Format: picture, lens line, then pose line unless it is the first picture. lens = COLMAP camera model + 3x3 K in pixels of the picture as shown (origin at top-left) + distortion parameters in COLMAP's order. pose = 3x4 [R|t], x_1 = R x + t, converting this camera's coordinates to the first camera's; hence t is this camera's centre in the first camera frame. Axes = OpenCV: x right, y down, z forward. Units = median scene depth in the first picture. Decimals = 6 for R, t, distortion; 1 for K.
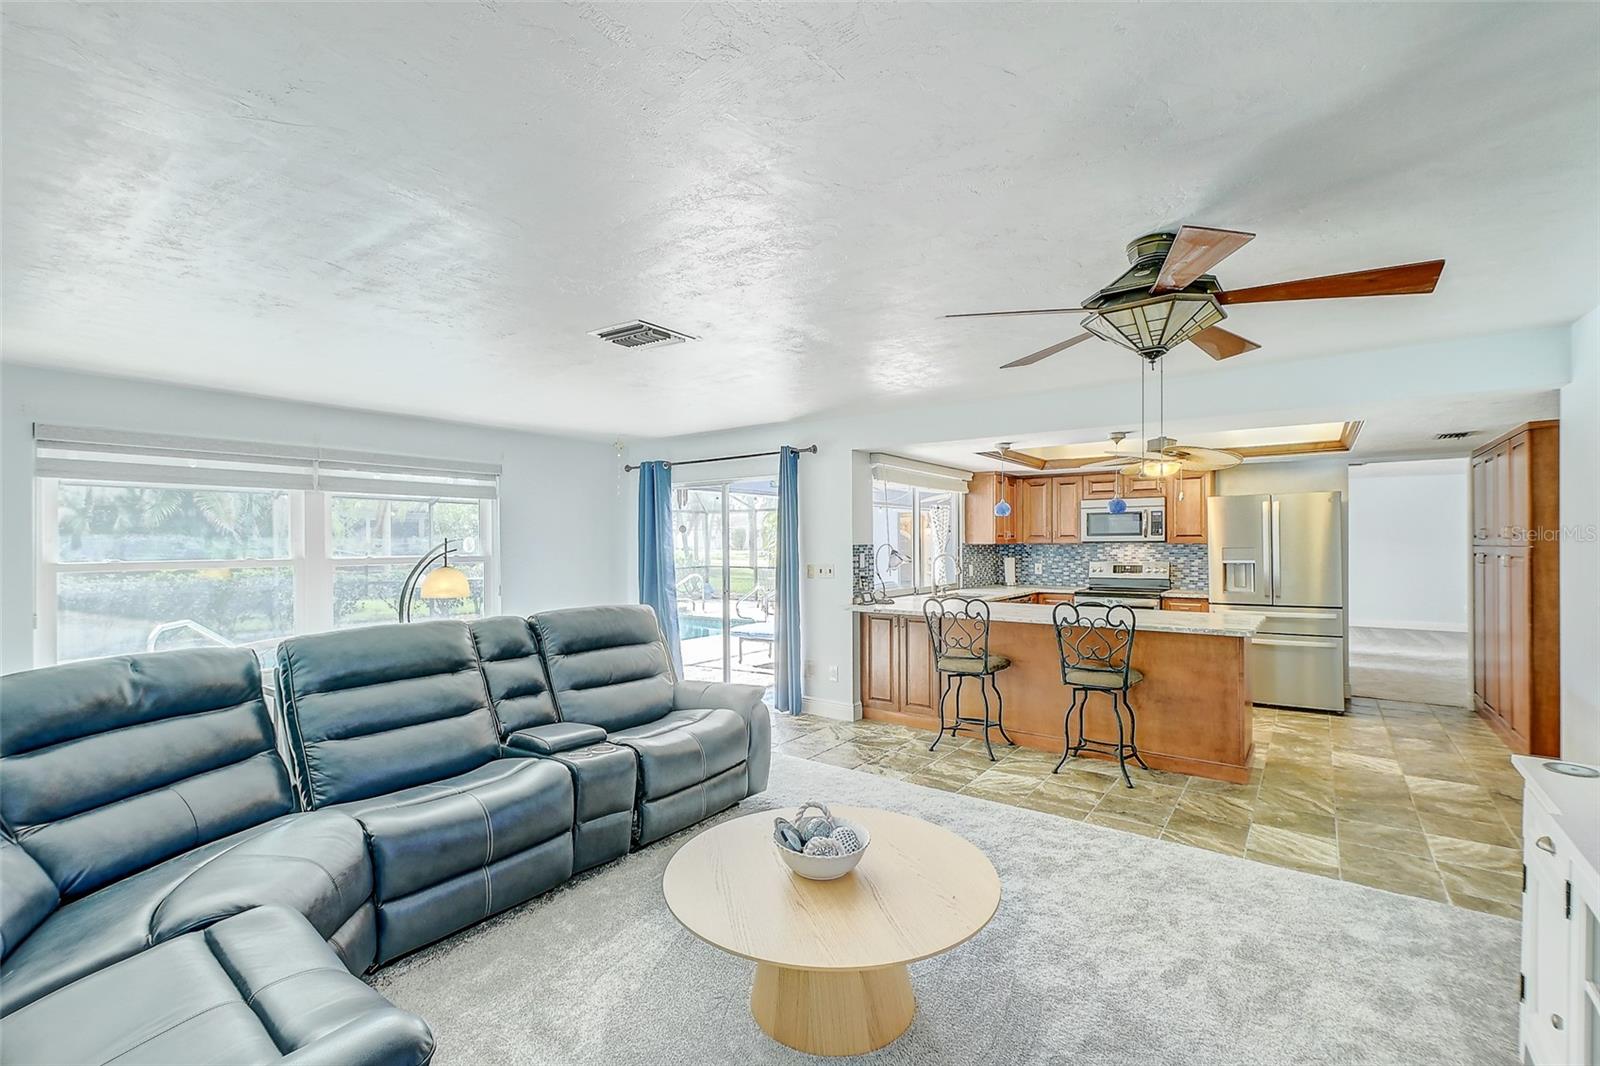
lens RADIAL K [[698.8, 0, 794.7], [0, 698.8, 531.9], [0, 0, 1]] dist [0.002900, -0.002566]
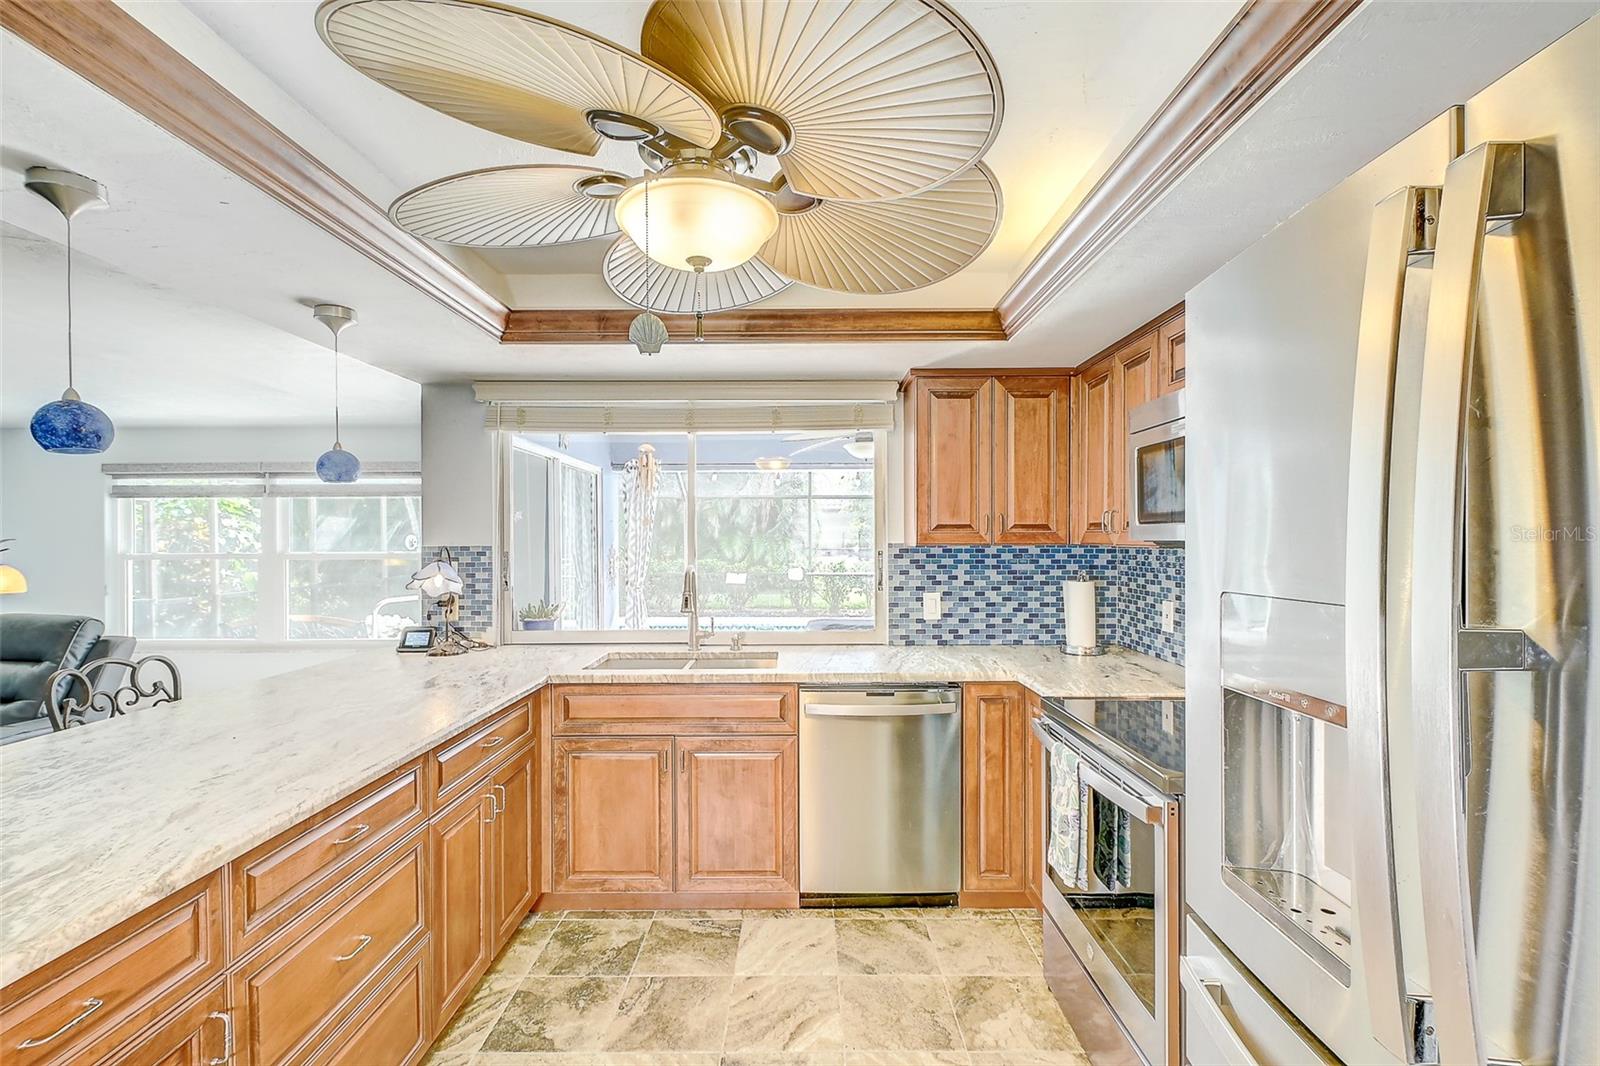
lens RADIAL K [[698.8, 0, 796.8], [0, 698.8, 539.5], [0, 0, 1]] dist [0.002900, -0.002566]
pose [[0.591218, 0.003280, -0.806505, 0.825474], [0.015046, 0.999773, 0.015096, 0.008597], [0.806371, -0.021059, 0.591034, 1.006289]]
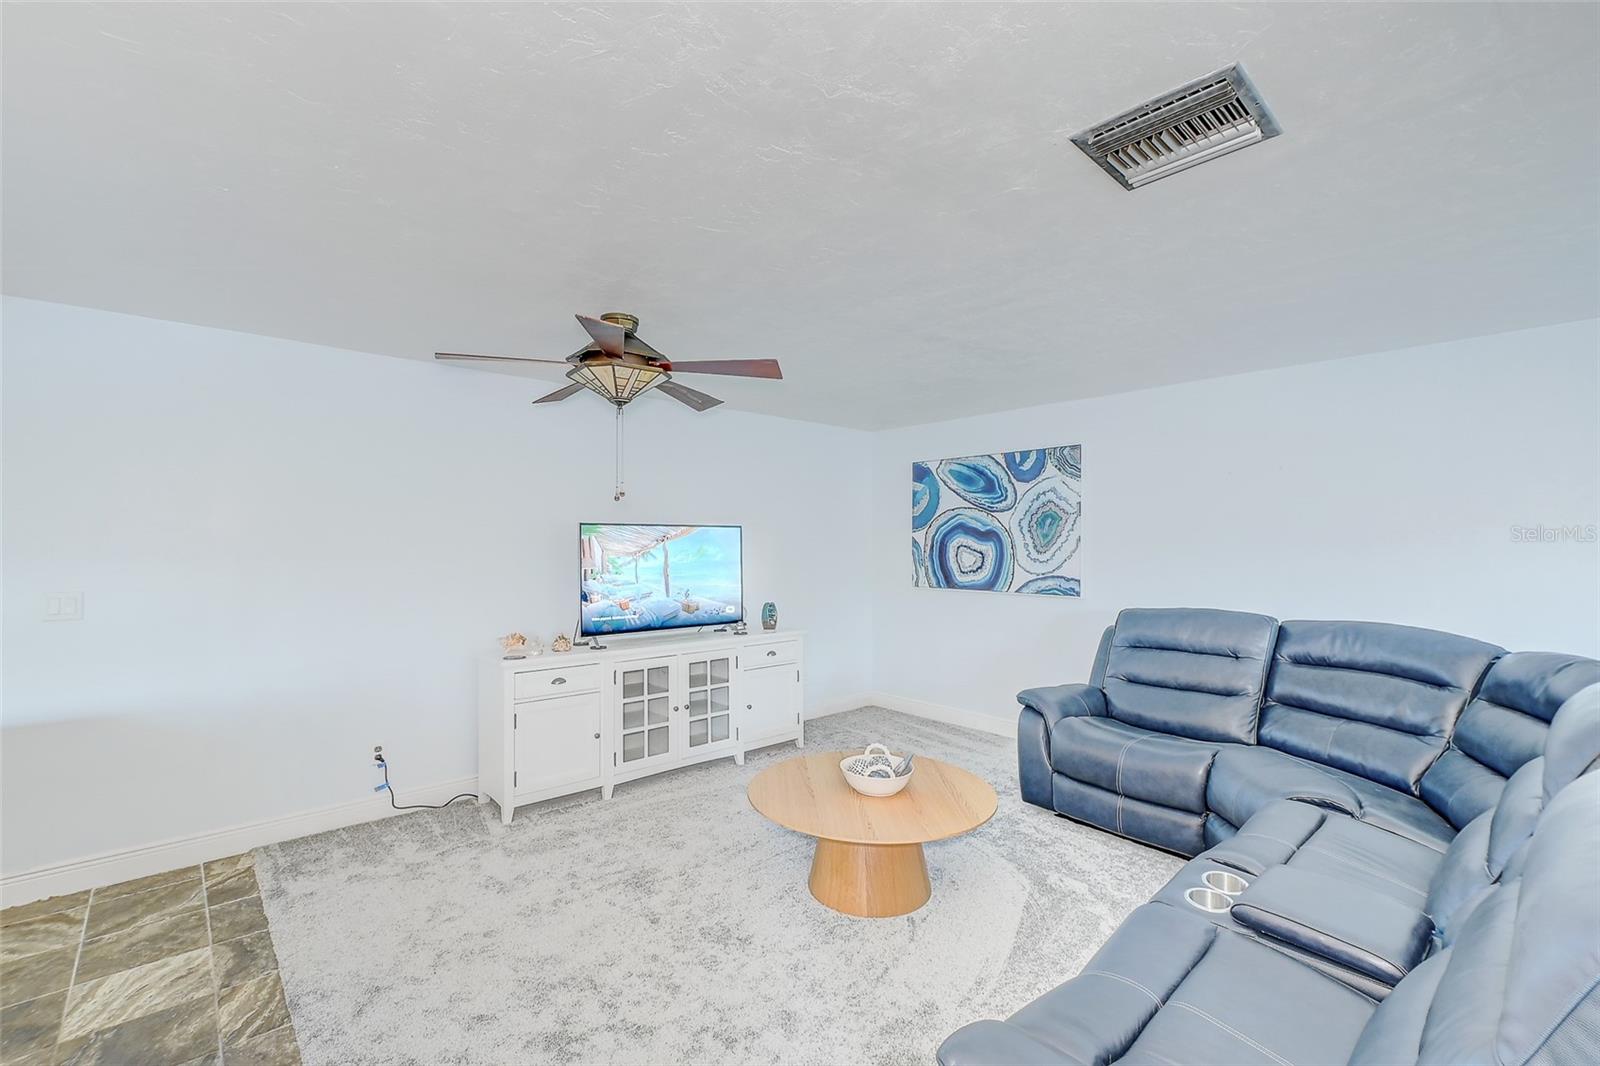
lens RADIAL K [[698.8, 0, 799.7], [0, 698.8, 543.4], [0, 0, 1]] dist [0.002900, -0.002566]
pose [[-0.982009, 0.002184, 0.188819, -0.031251], [-0.000778, 0.999878, -0.015608, 0.012624], [-0.188830, -0.015474, -0.981888, 0.987859]]
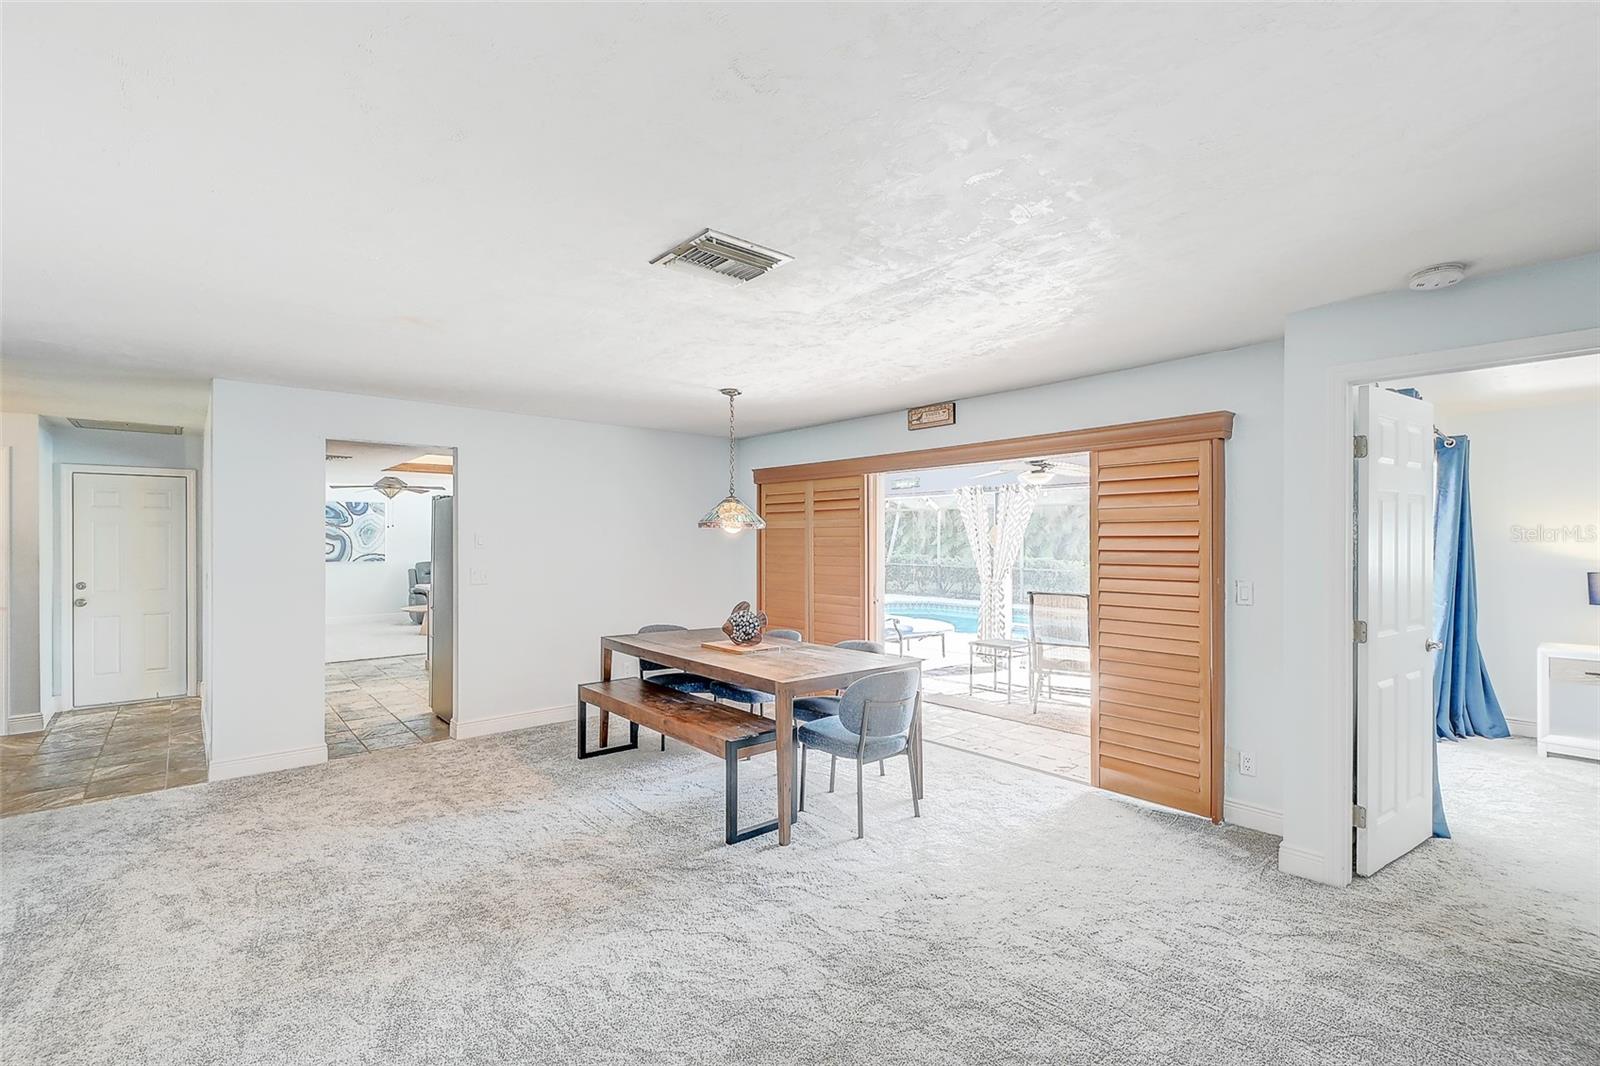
lens RADIAL K [[698.8, 0, 799.0], [0, 698.8, 542.4], [0, 0, 1]] dist [0.002900, -0.002566]
pose [[-0.206397, 0.005839, -0.978451, 1.822874], [0.018569, 0.999825, 0.002050, 0.025154], [0.978292, -0.017746, -0.206470, 1.899880]]
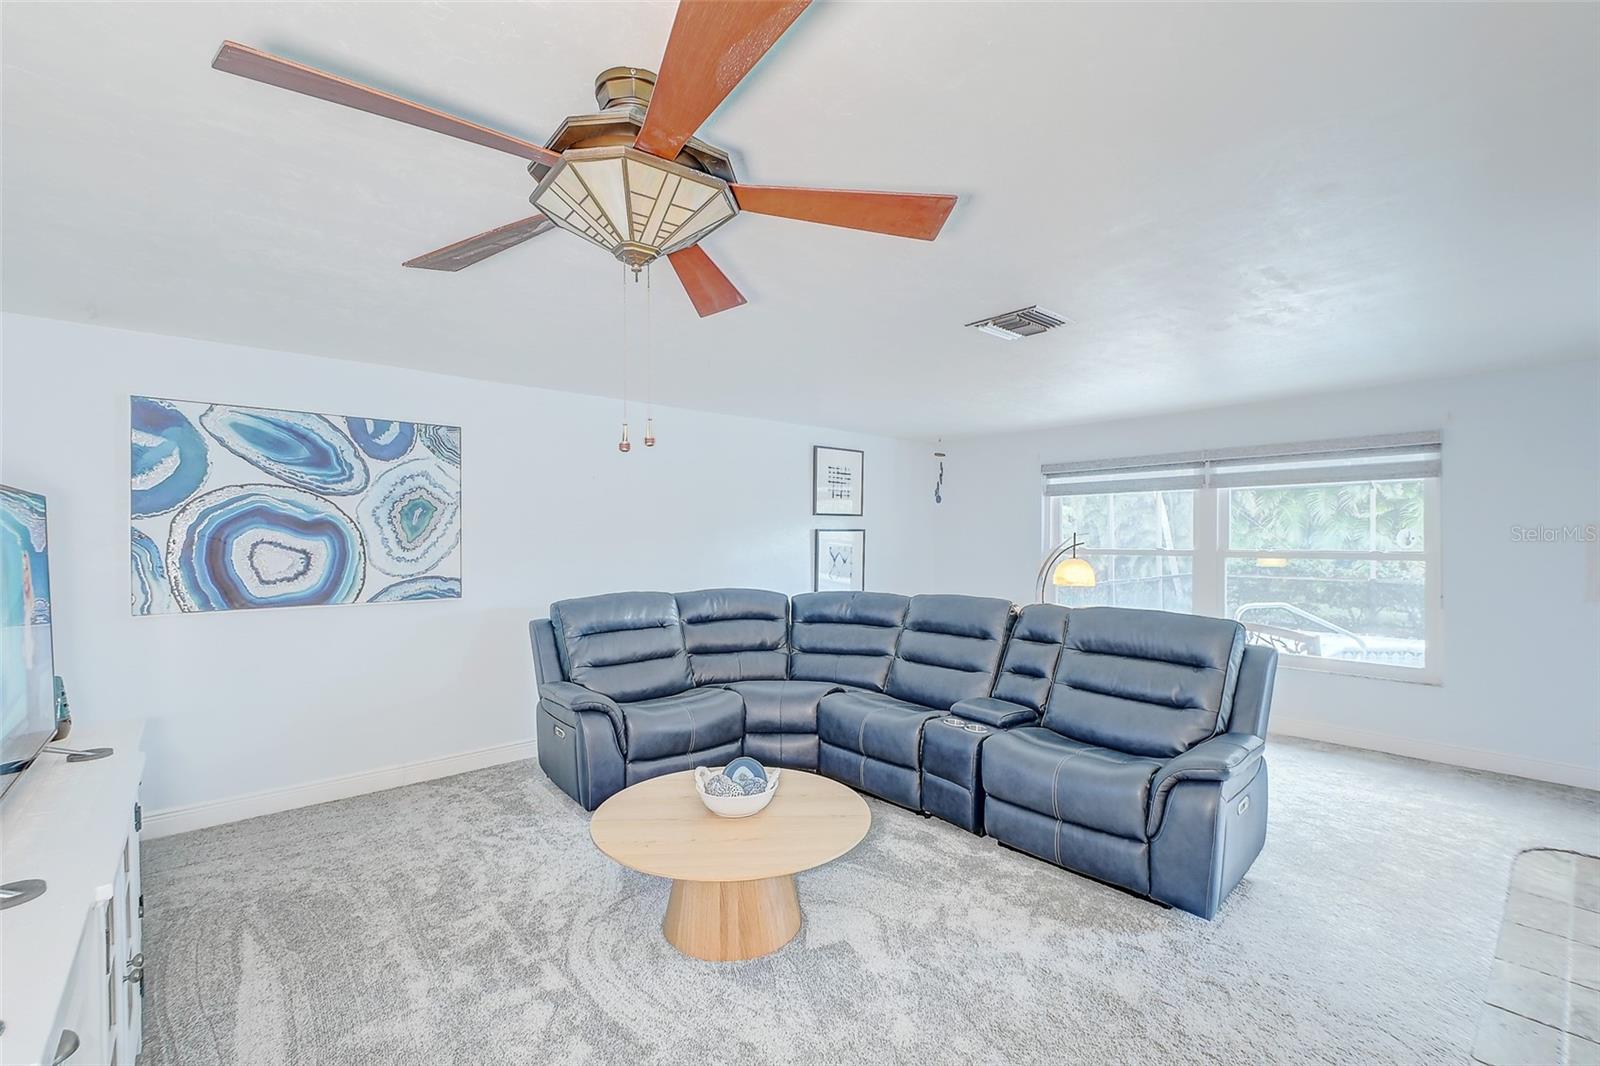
lens RADIAL K [[698.8, 0, 804.2], [0, 698.8, 542.5], [0, 0, 1]] dist [0.002900, -0.002566]
pose [[-0.182862, 0.010755, -0.983080, 0.507952], [0.018620, 0.999799, 0.007475, 0.004958], [0.982962, -0.016938, -0.183025, 0.567675]]
